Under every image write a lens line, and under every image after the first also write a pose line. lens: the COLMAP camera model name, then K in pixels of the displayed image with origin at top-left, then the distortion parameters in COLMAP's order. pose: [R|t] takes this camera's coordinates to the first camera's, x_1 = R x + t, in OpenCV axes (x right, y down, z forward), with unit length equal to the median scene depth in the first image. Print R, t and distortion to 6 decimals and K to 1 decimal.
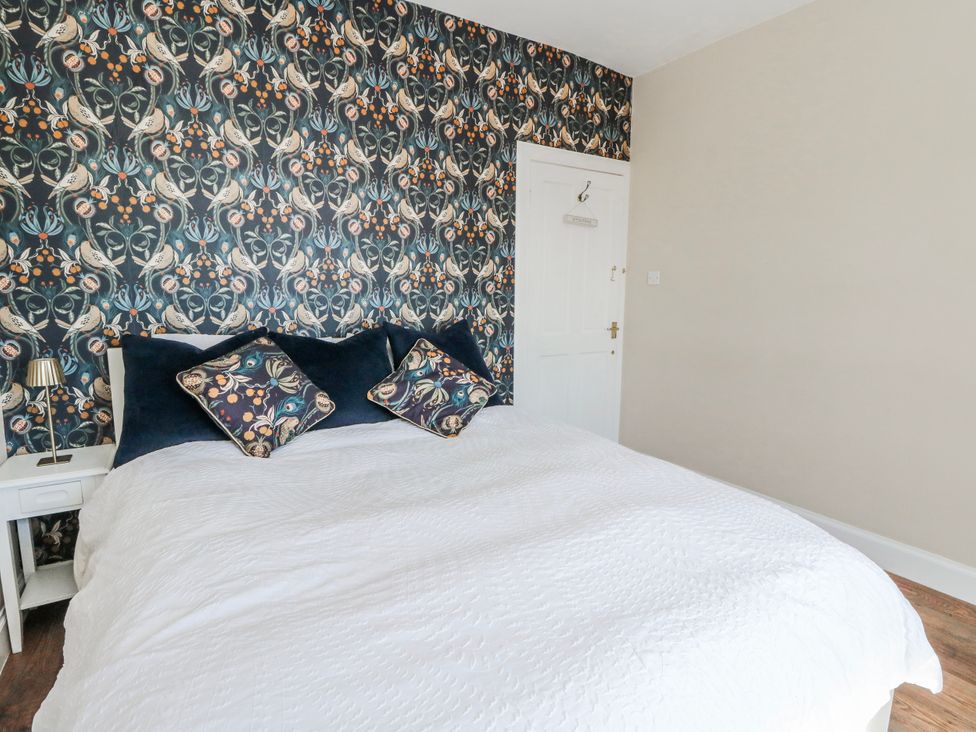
lens RADIAL K [[506.3, 0, 493.4], [0, 506.3, 365.5], [0, 0, 1]] dist [-0.003821, -0.009731]
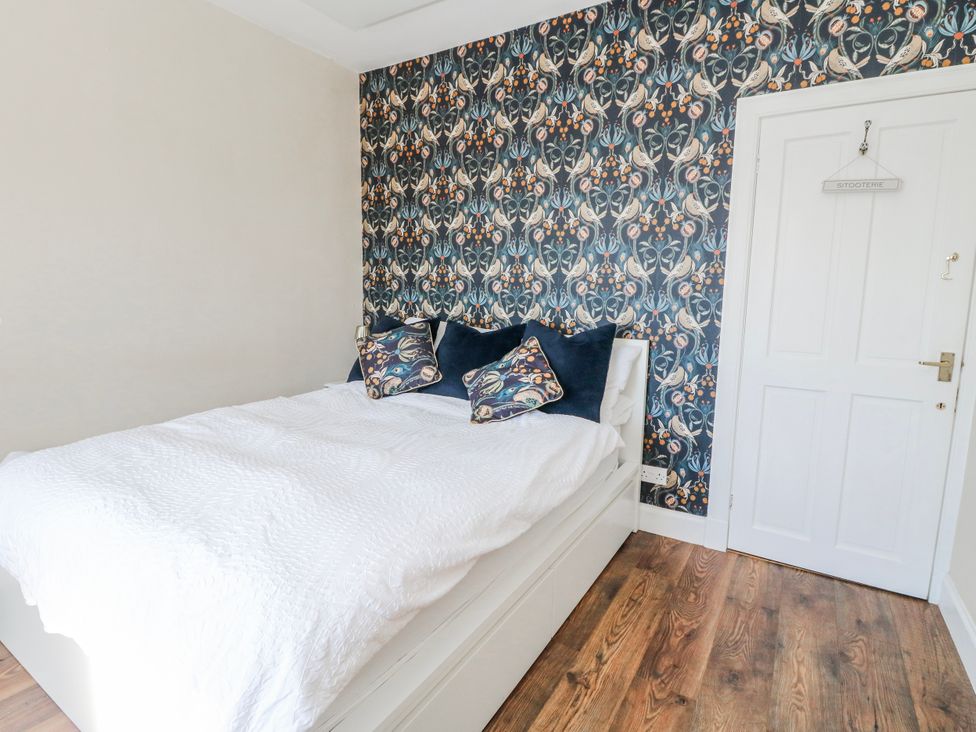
lens RADIAL K [[506.3, 0, 519.6], [0, 506.3, 364.3], [0, 0, 1]] dist [-0.003821, -0.009731]
pose [[0.455679, 0.128978, -0.880751, 0.697584], [-0.145204, 0.986964, 0.069408, -0.057900], [0.878221, 0.096261, 0.468467, 0.435348]]
